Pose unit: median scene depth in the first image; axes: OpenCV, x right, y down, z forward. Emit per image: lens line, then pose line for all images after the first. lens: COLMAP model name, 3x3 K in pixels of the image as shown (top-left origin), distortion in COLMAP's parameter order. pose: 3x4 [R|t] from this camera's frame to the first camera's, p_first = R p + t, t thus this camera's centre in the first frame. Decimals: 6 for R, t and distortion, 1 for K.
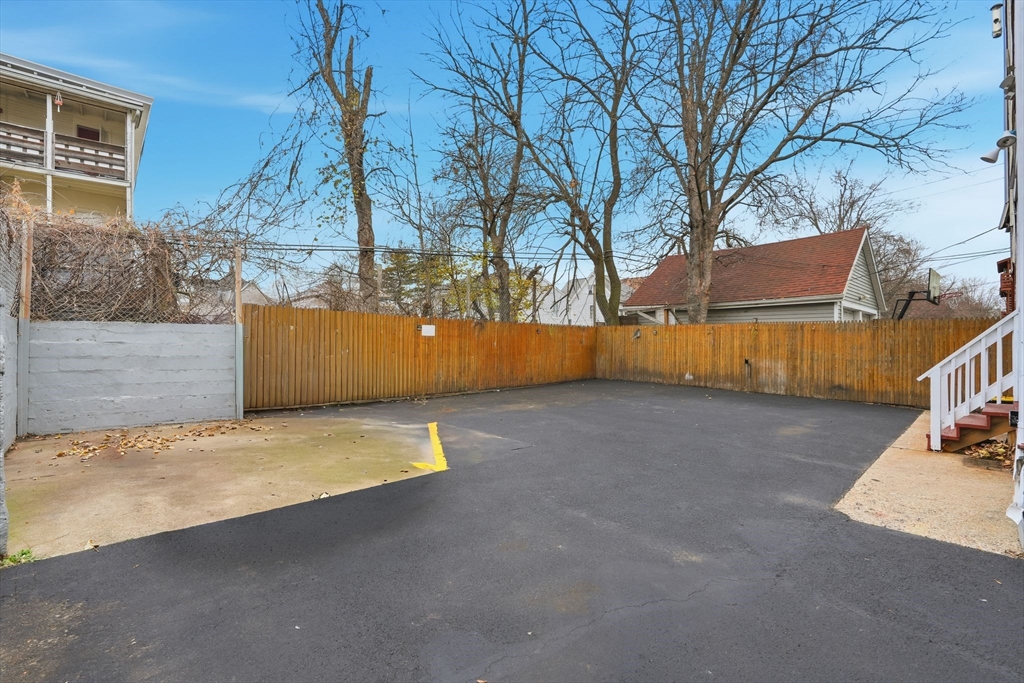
lens RADIAL K [[454.4, 0, 513.7], [0, 454.4, 338.0], [0, 0, 1]] dist [0.003209, 0.000852]
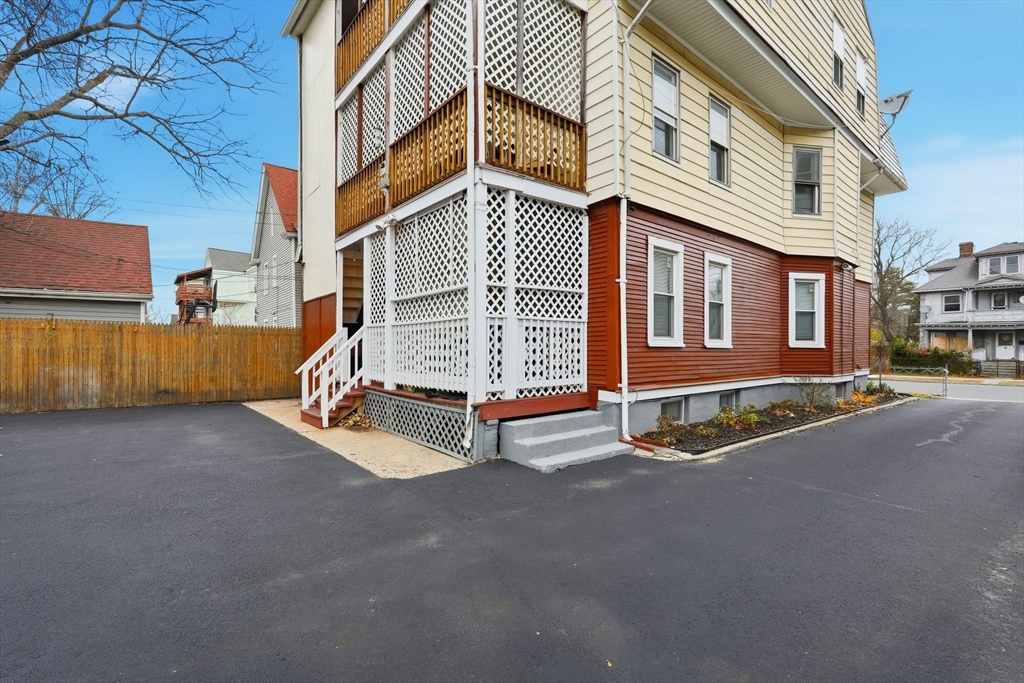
lens RADIAL K [[454.4, 0, 513.5], [0, 454.4, 348.5], [0, 0, 1]] dist [0.003209, 0.000852]
pose [[0.072669, -0.009087, 0.997315, -0.200303], [-0.014135, 0.999849, 0.010140, -0.004230], [-0.997256, -0.014834, 0.072529, 0.194944]]
